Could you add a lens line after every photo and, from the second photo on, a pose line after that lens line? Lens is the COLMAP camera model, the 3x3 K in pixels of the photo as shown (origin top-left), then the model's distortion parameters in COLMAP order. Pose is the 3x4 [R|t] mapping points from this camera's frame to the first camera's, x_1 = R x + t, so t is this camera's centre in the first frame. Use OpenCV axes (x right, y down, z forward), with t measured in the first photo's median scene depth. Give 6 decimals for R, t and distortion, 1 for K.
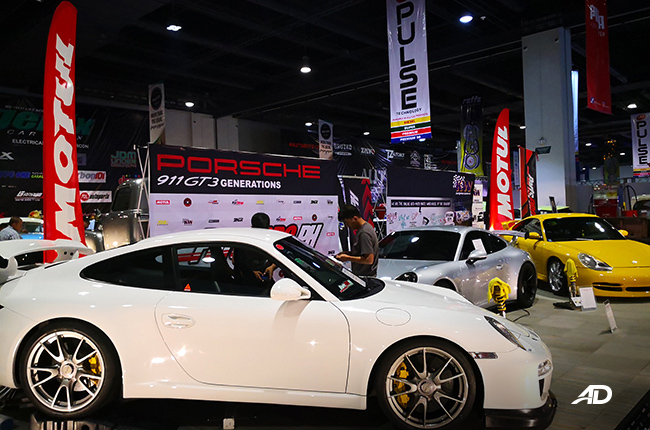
lens RADIAL K [[533.4, 0, 325.1], [0, 533.4, 213.6], [0, 0, 1]] dist [0.003492, -0.000244]
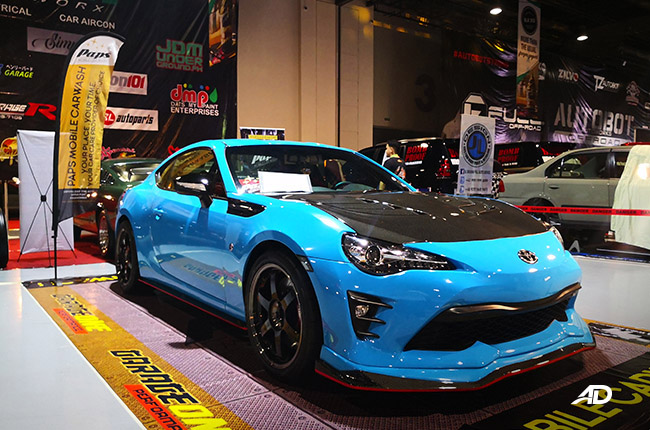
lens RADIAL K [[533.4, 0, 325.1], [0, 533.4, 215.4], [0, 0, 1]] dist [0.003492, -0.000244]
pose [[0.978055, 0.042227, -0.204024, -0.068449], [-0.029451, 0.997434, 0.065257, 0.017039], [0.206256, -0.057816, 0.976789, 0.308670]]
